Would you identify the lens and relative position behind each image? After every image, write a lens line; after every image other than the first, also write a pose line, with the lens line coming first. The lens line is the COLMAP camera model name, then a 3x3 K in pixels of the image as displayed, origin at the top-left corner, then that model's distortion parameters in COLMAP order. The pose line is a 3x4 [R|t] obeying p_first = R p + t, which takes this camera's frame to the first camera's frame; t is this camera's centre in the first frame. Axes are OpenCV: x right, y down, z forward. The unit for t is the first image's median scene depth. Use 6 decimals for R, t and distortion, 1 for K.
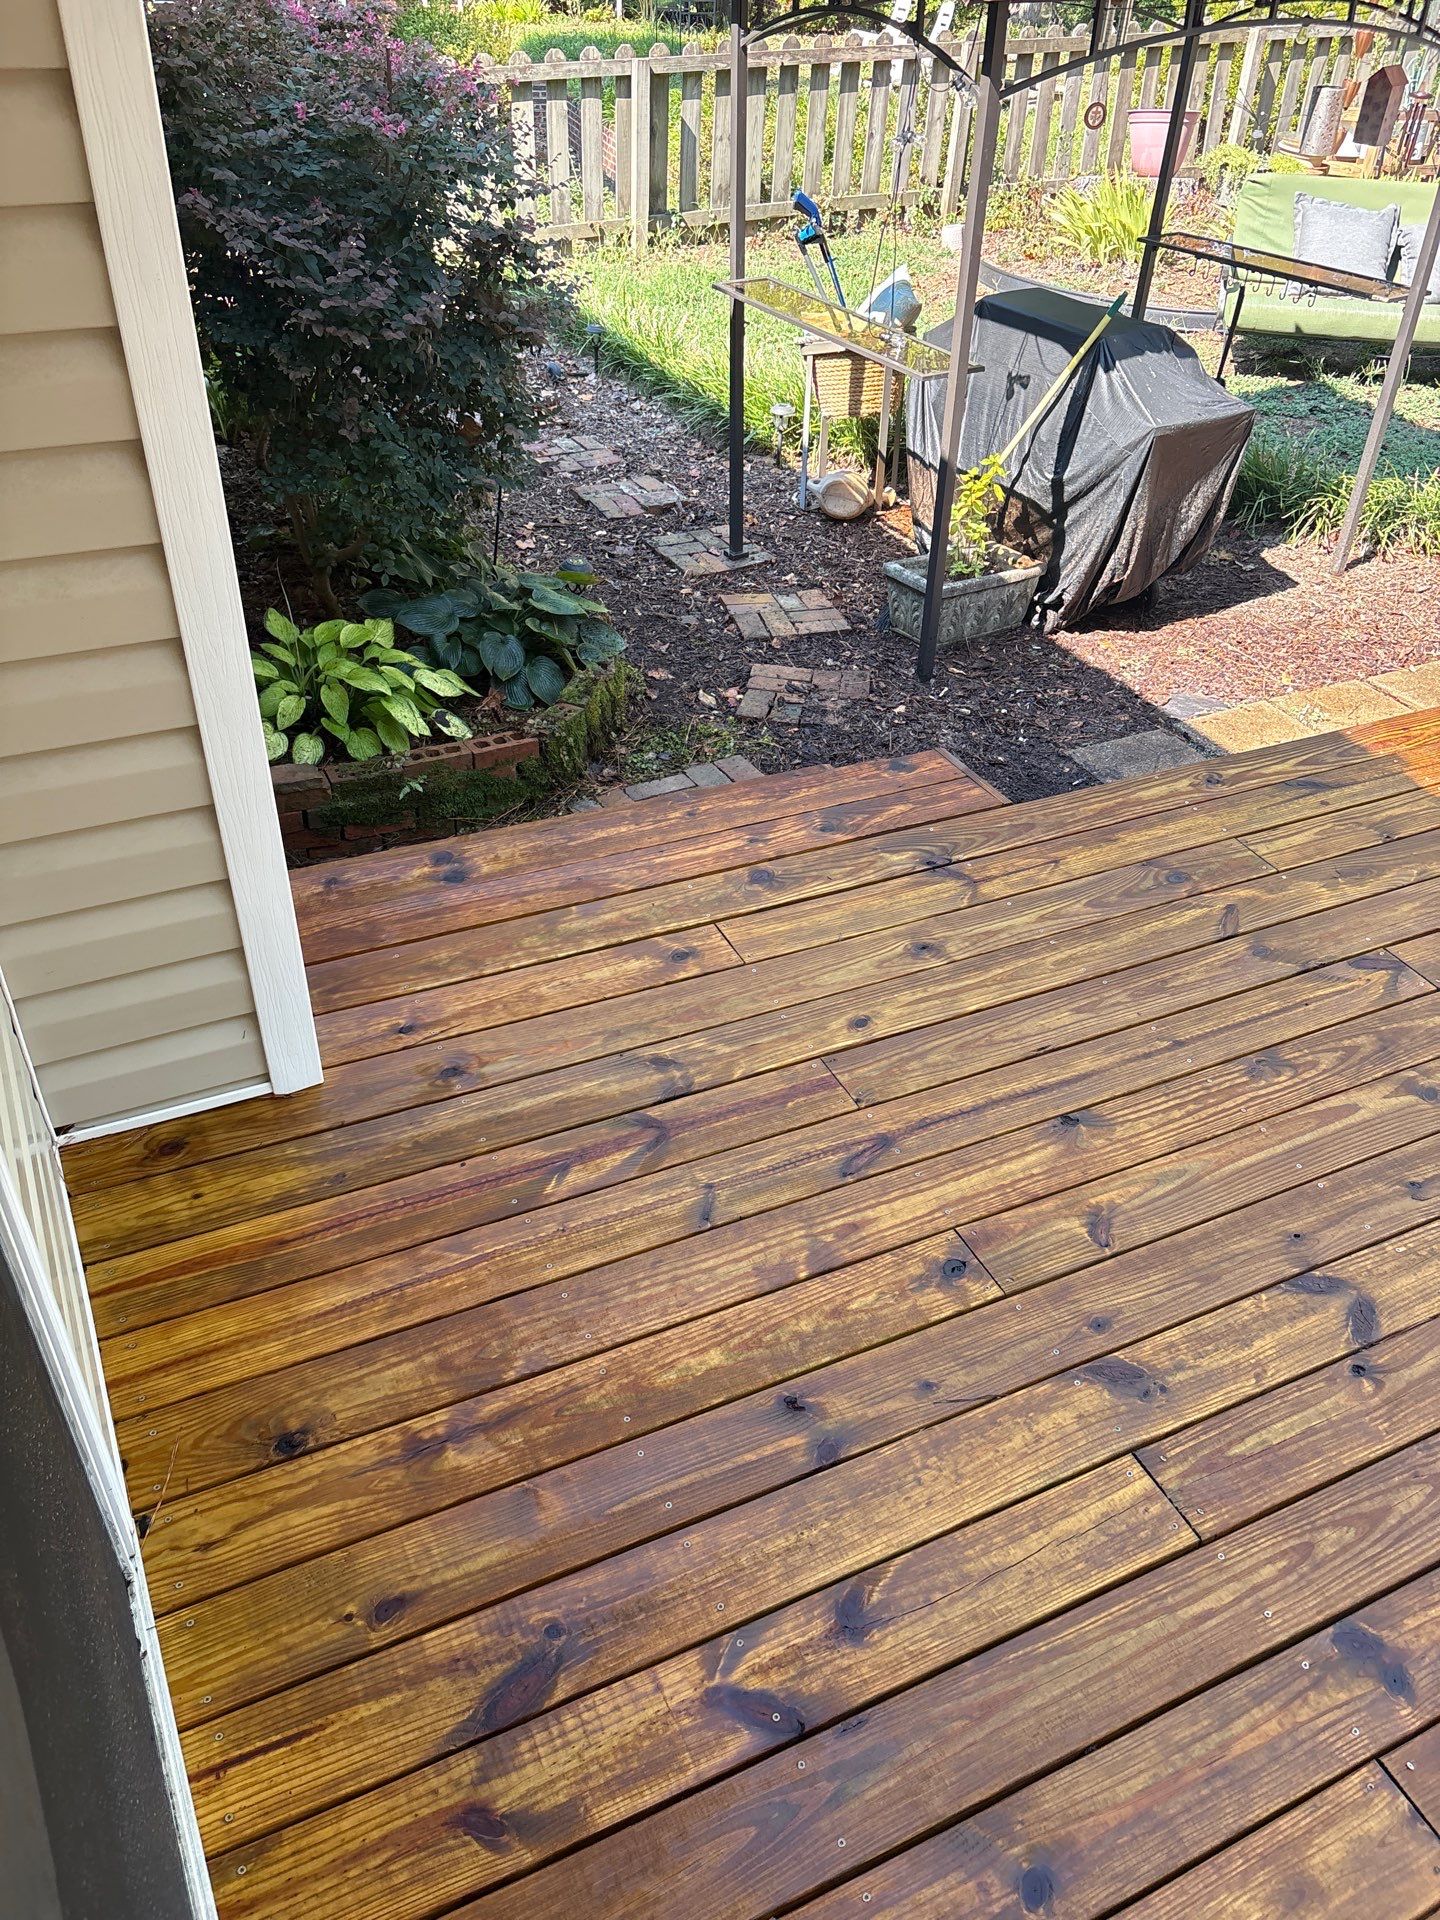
lens RADIAL K [[1449.0, 0, 731.6], [0, 1449.0, 966.2], [0, 0, 1]] dist [0.038844, -0.042236]
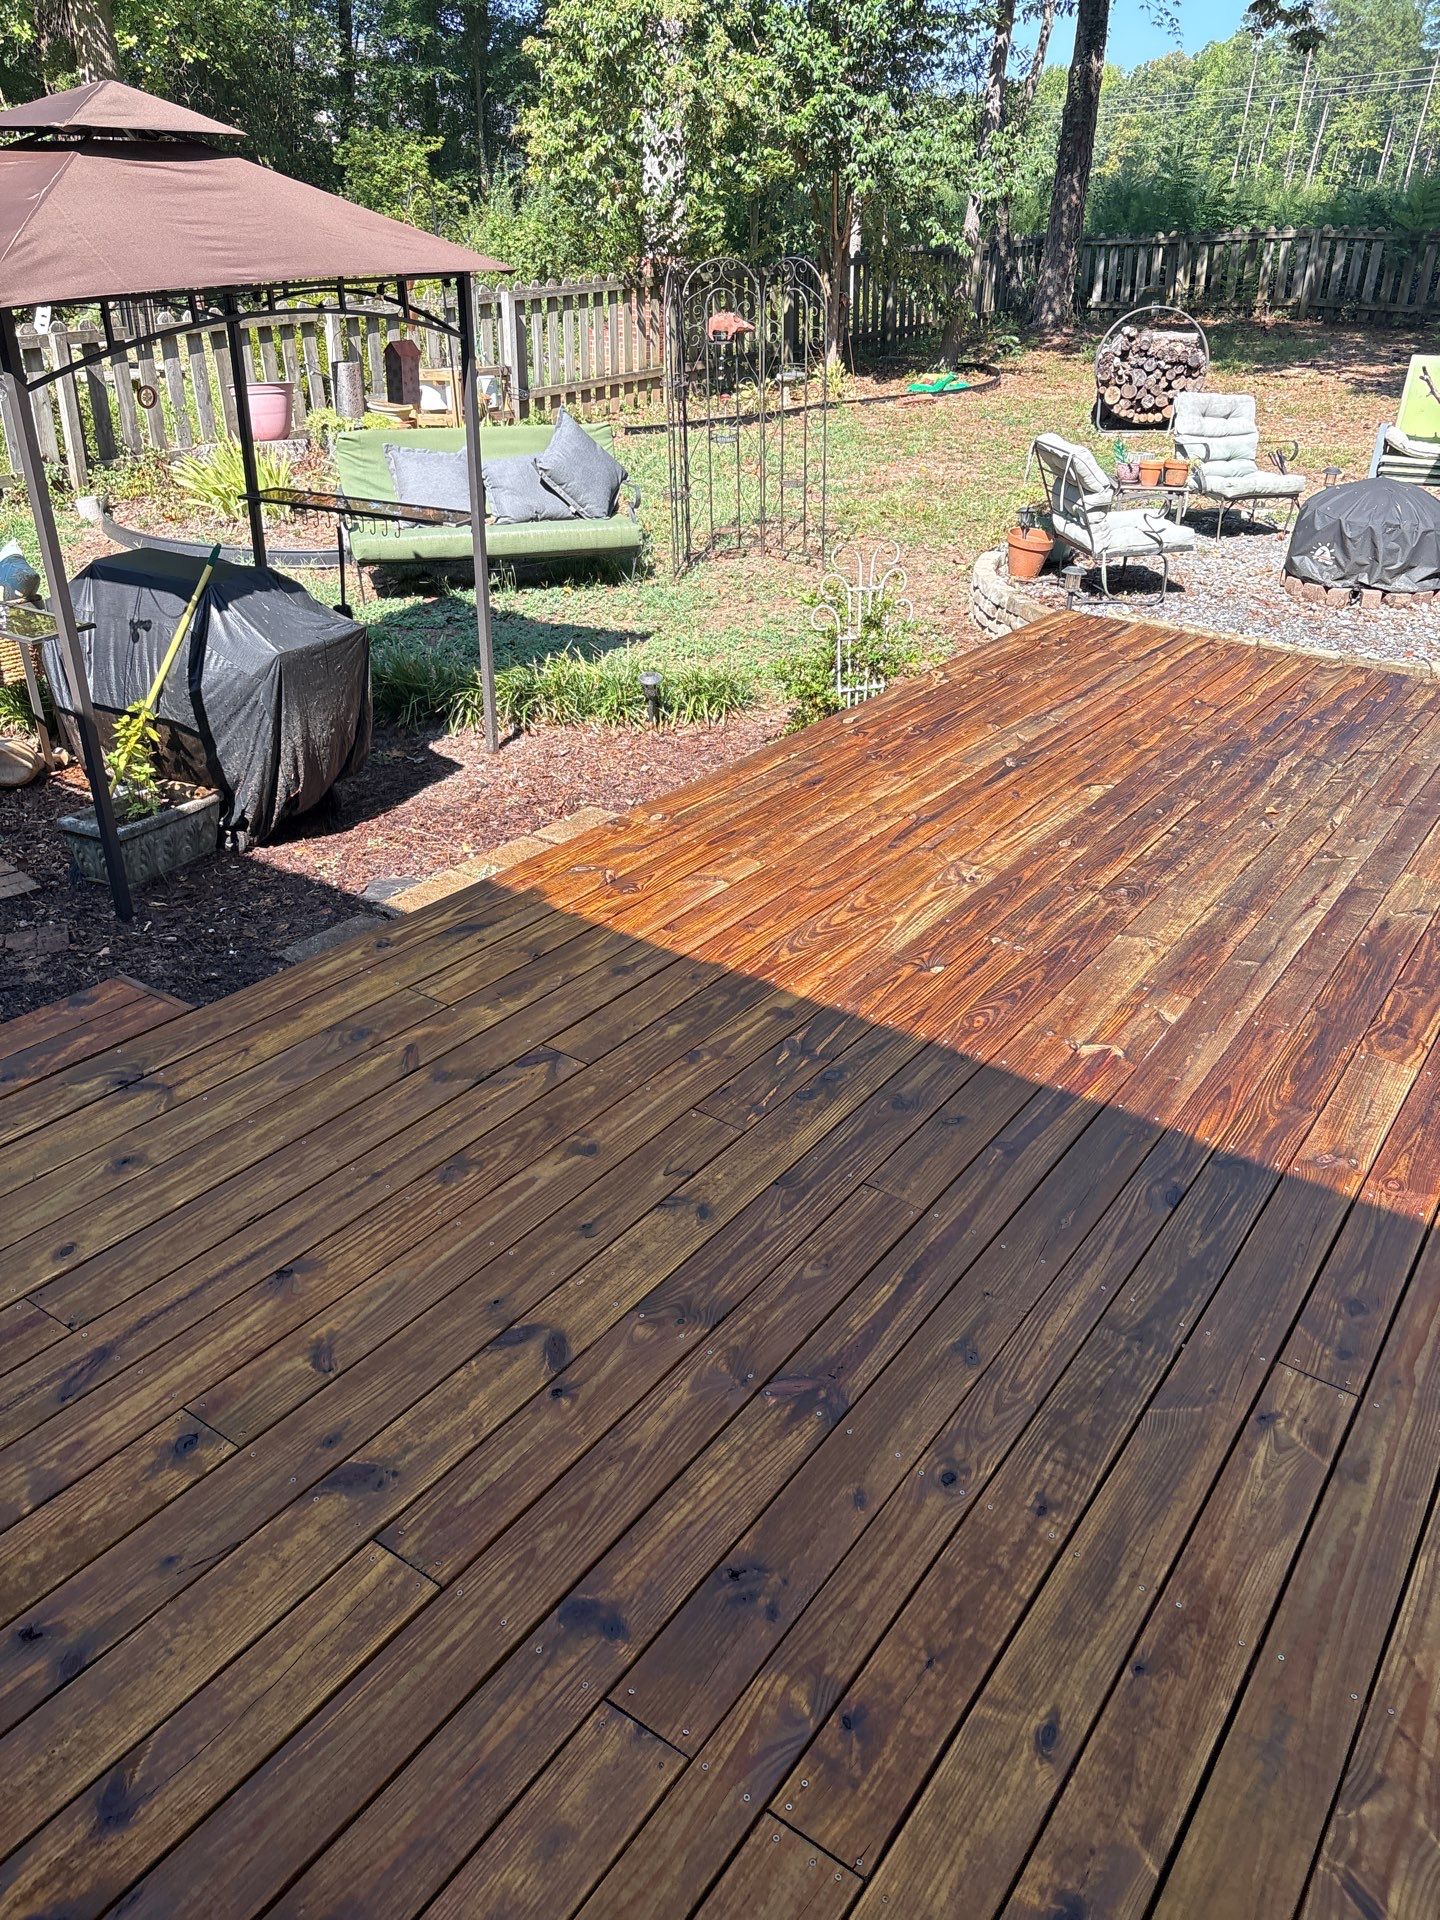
lens RADIAL K [[1449.0, 0, 715.6], [0, 1449.0, 957.7], [0, 0, 1]] dist [0.038844, -0.042236]
pose [[0.872991, -0.235445, 0.427145, 0.084019], [0.297071, 0.951258, -0.082807, 0.053840], [-0.386829, 0.199182, 0.900383, -0.102169]]
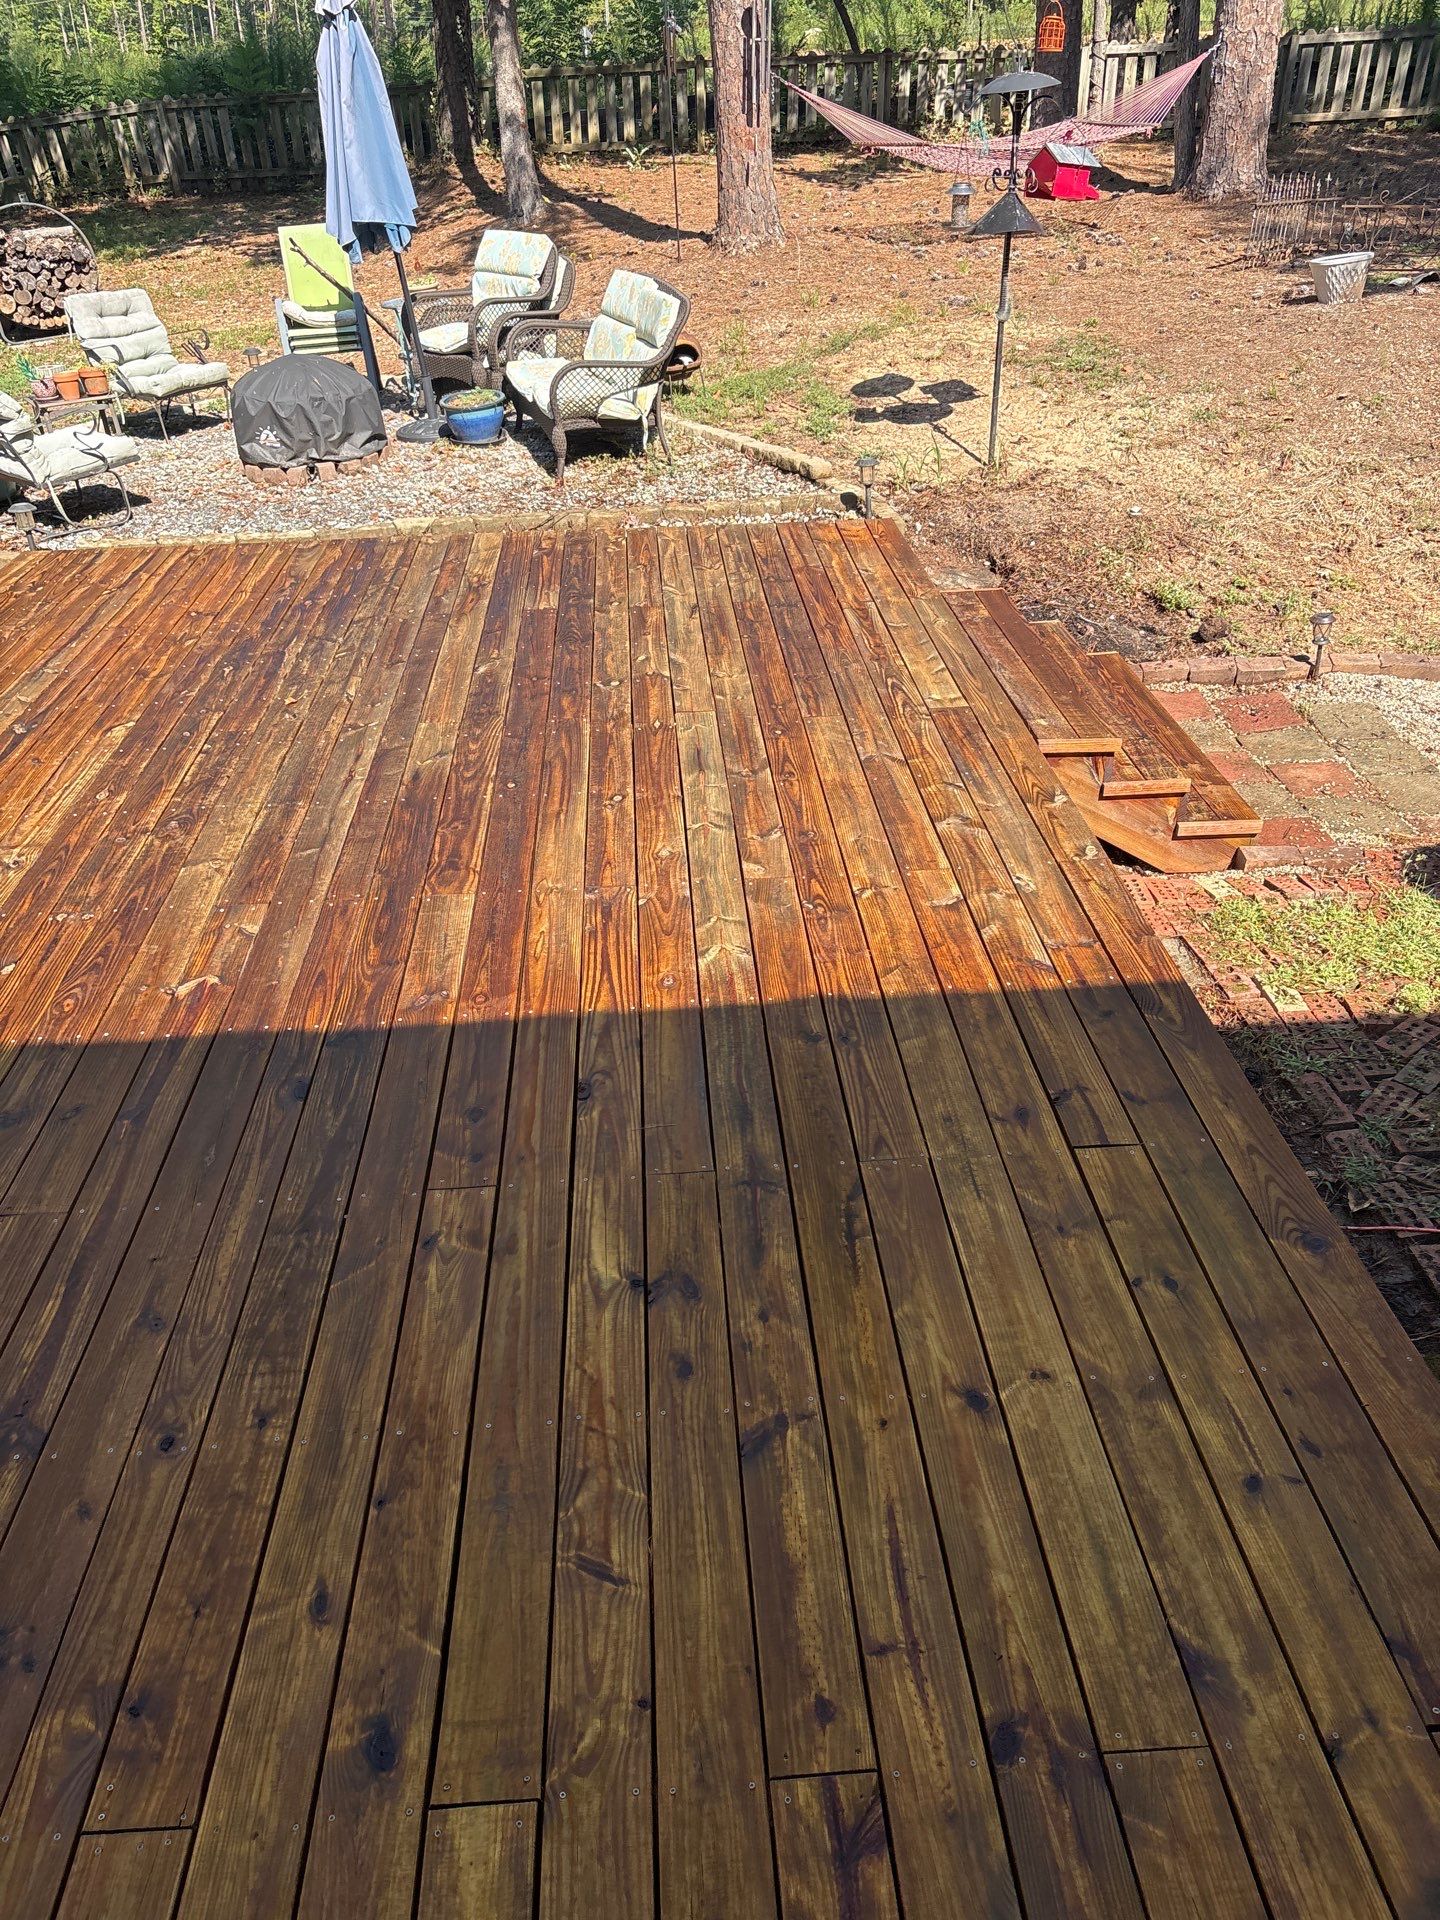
lens RADIAL K [[1449.0, 0, 711.0], [0, 1449.0, 961.4], [0, 0, 1]] dist [0.038844, -0.042236]
pose [[0.388713, -0.530807, 0.753091, 0.111473], [0.599897, 0.766186, 0.230396, 0.080962], [-0.699304, 0.362219, 0.616256, -0.182675]]
